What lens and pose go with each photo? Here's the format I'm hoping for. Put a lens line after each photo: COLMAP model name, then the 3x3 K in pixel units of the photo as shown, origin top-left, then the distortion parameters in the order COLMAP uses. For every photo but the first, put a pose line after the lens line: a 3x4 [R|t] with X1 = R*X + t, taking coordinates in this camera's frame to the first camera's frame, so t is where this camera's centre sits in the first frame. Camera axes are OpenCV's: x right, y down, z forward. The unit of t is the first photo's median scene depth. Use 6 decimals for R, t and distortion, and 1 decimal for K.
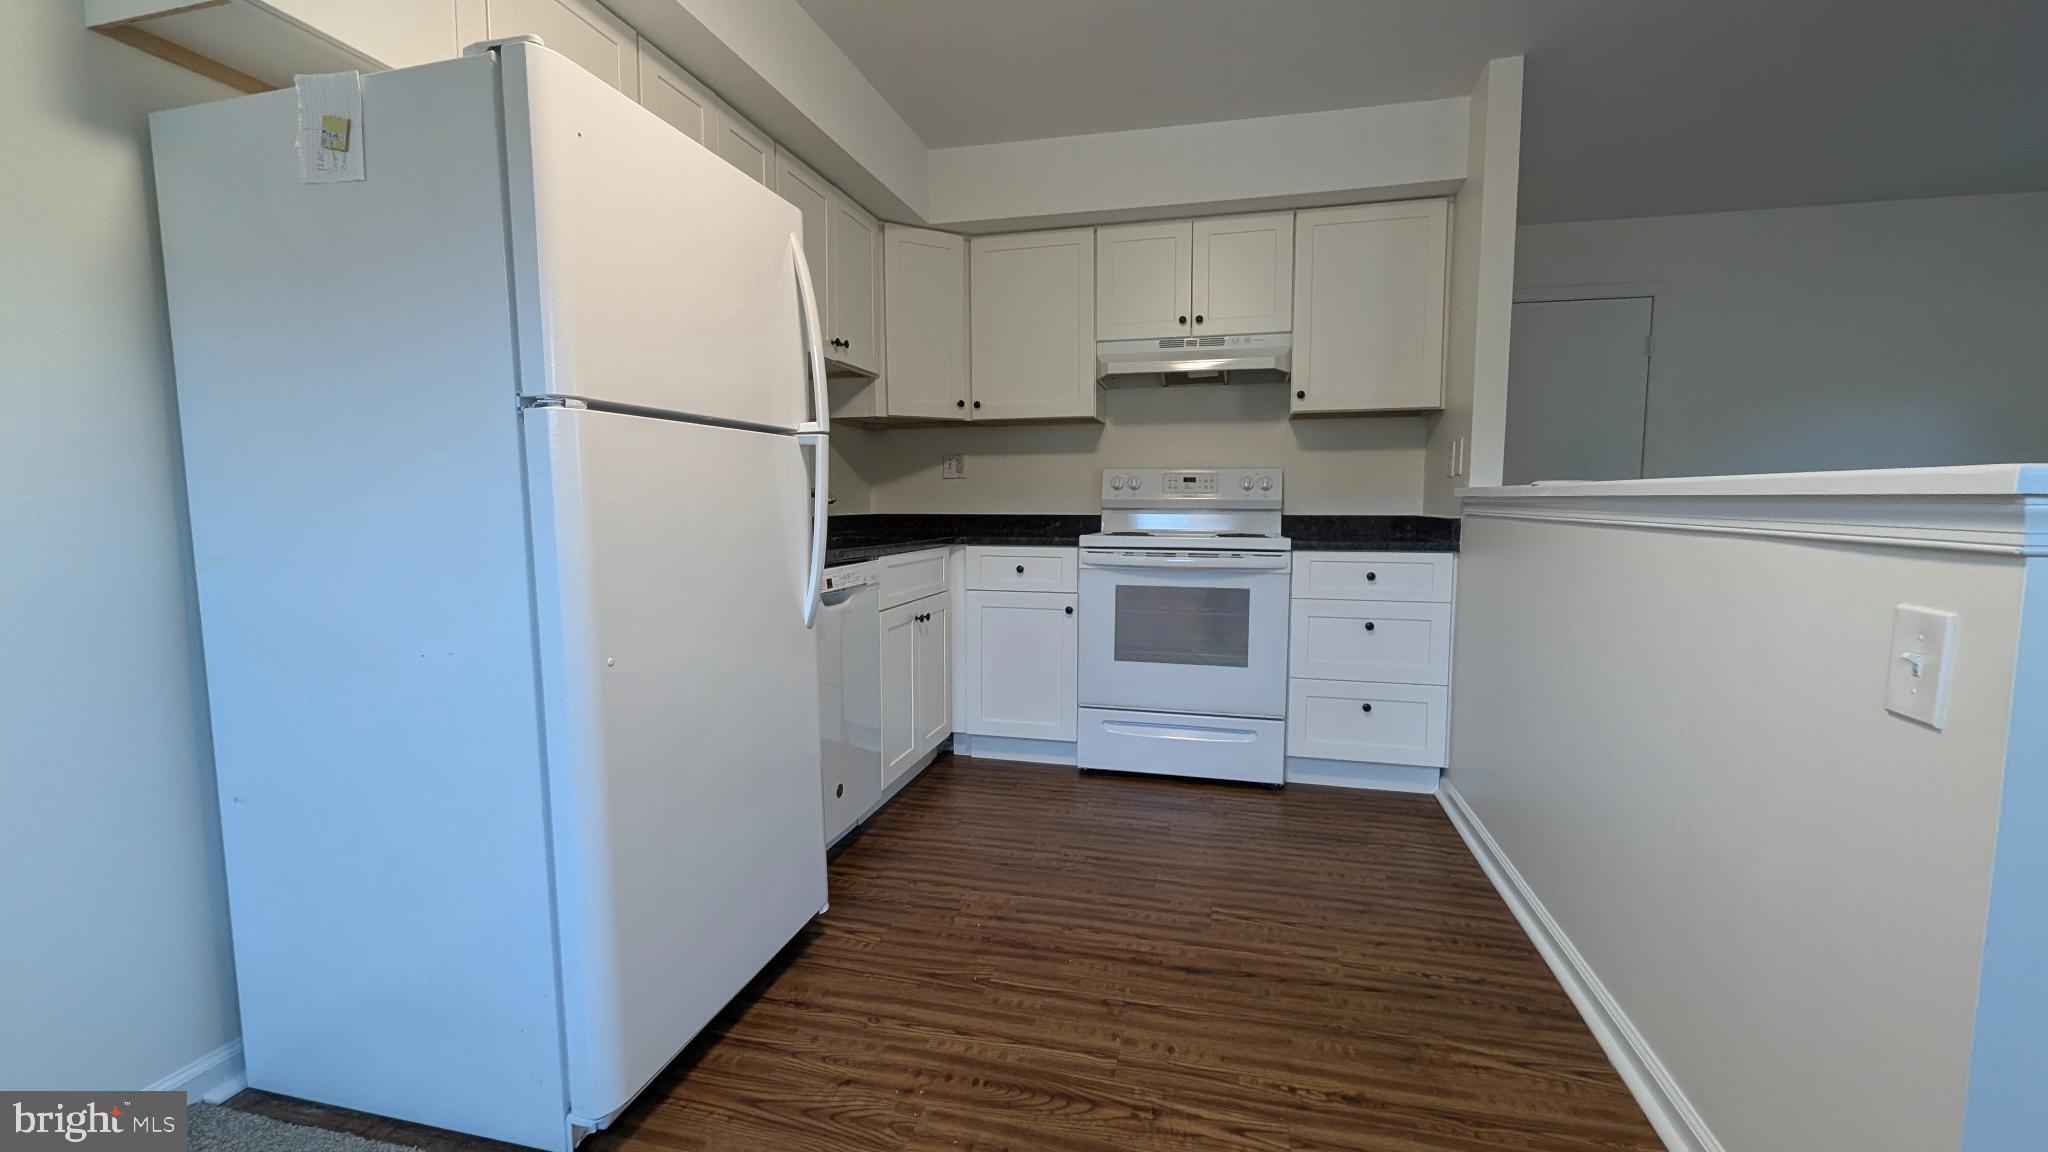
lens RADIAL K [[841.9, 0, 1020.9], [0, 841.9, 570.0], [0, 0, 1]] dist [0.001058, 0.000118]
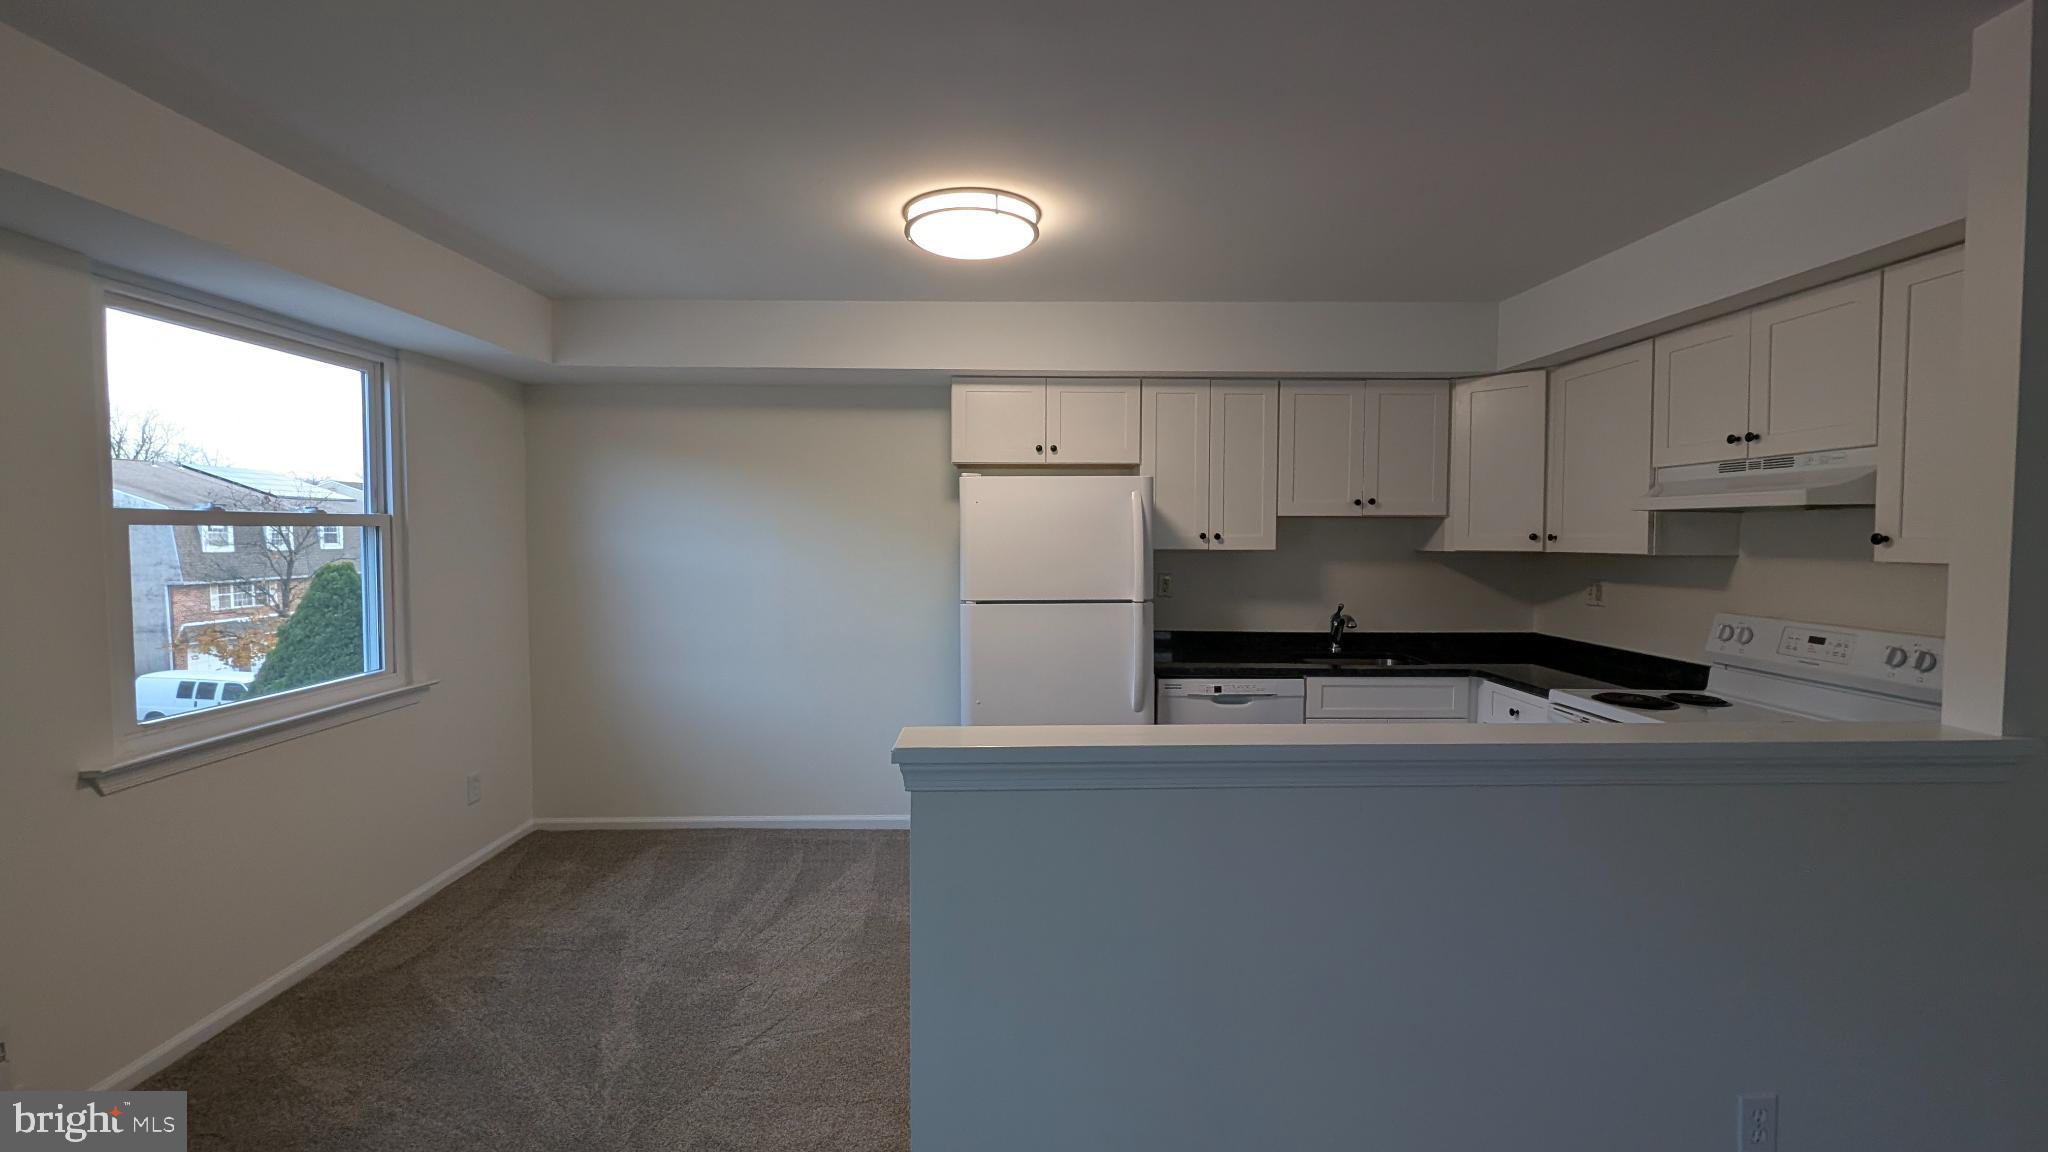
lens RADIAL K [[841.9, 0, 1020.9], [0, 841.9, 570.0], [0, 0, 1]] dist [0.001058, 0.000118]
pose [[0.260716, 0.042088, -0.964498, 0.768959], [-0.081971, 0.996407, 0.021322, -0.135957], [0.961929, 0.073502, 0.263229, 0.161478]]
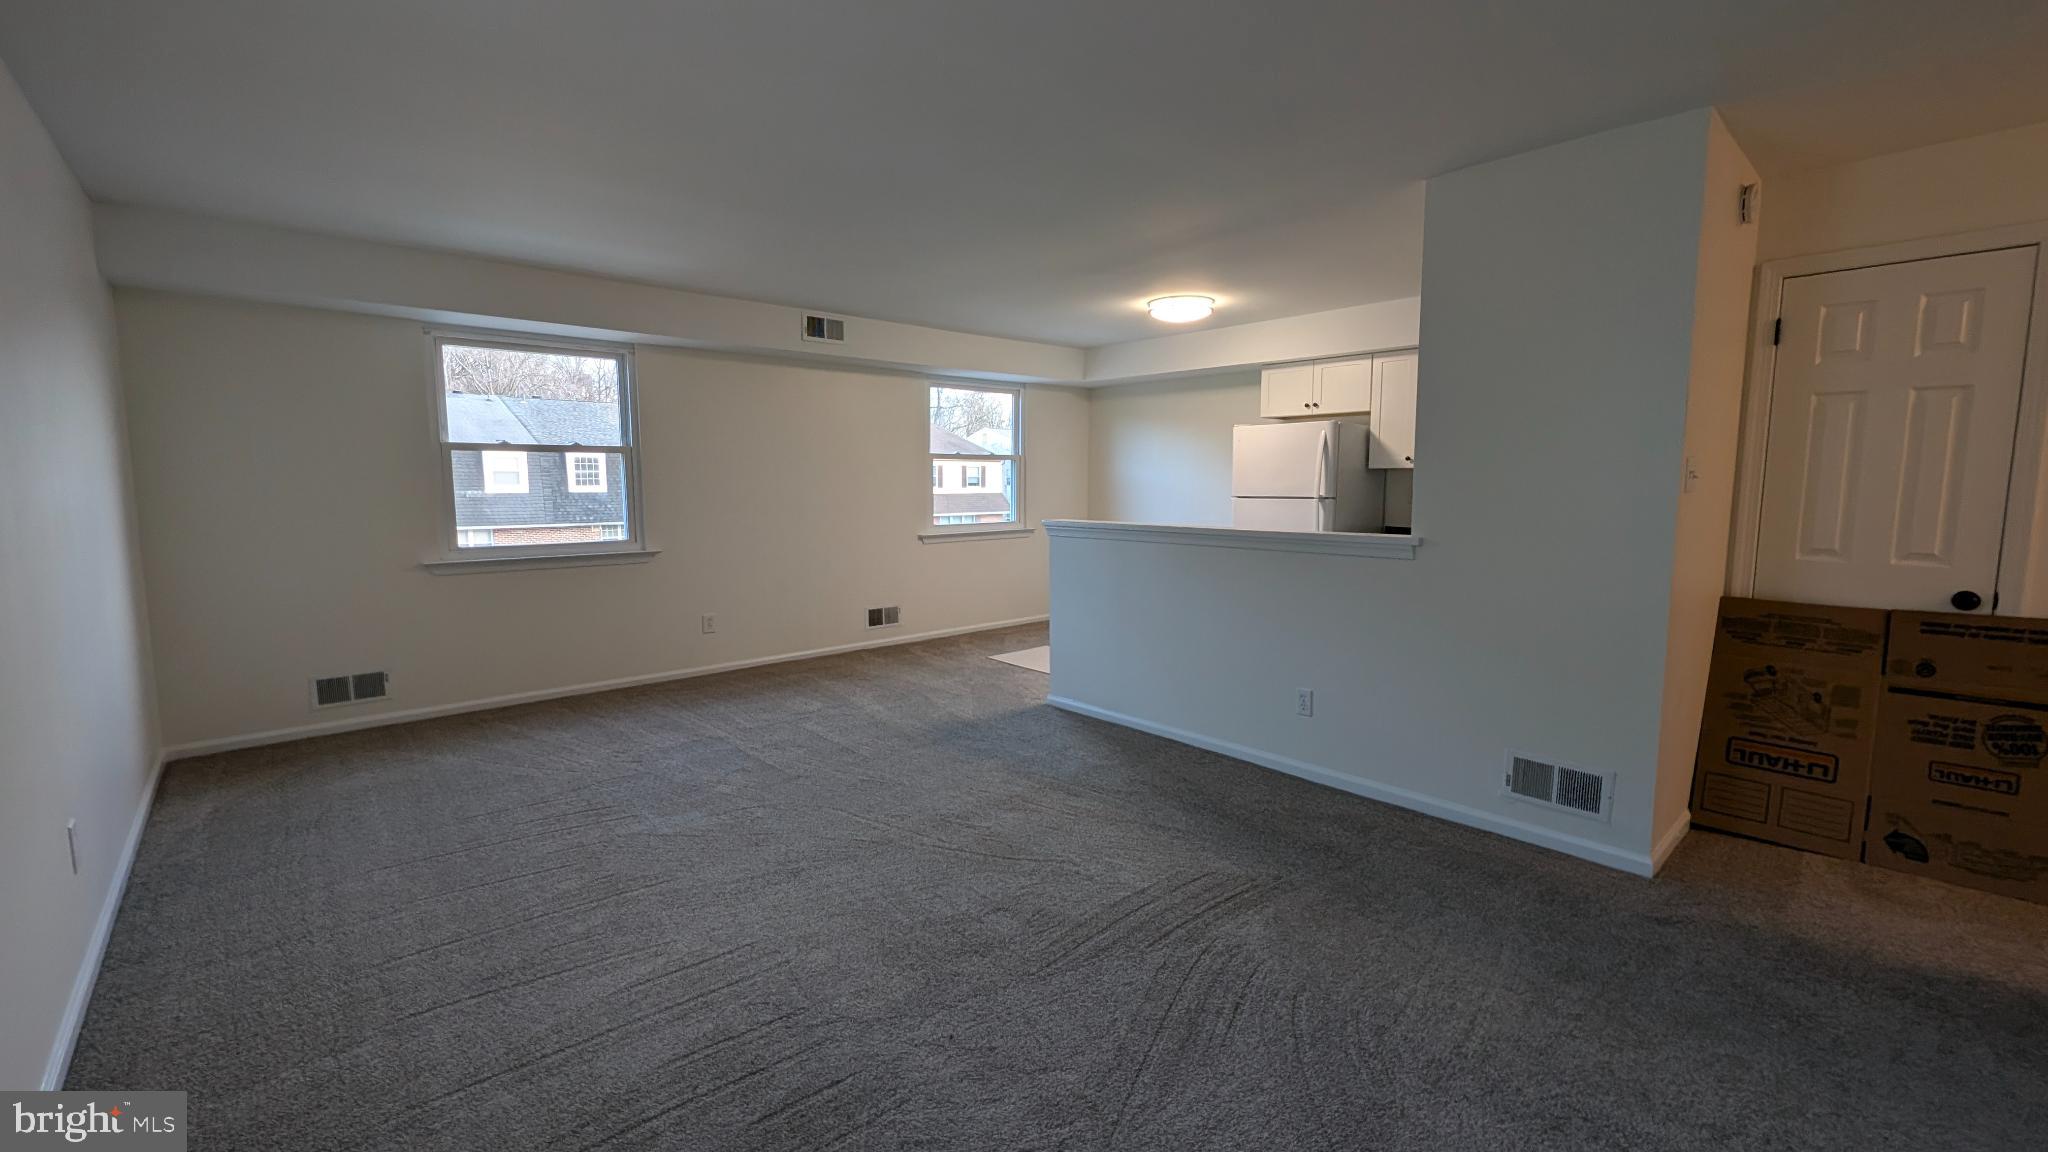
lens RADIAL K [[841.9, 0, 1020.9], [0, 841.9, 570.0], [0, 0, 1]] dist [0.001058, 0.000118]
pose [[-0.552280, 0.092476, -0.828514, 1.995943], [-0.070201, 0.985140, 0.156754, -0.186621], [0.830697, 0.144735, -0.537581, 1.447787]]
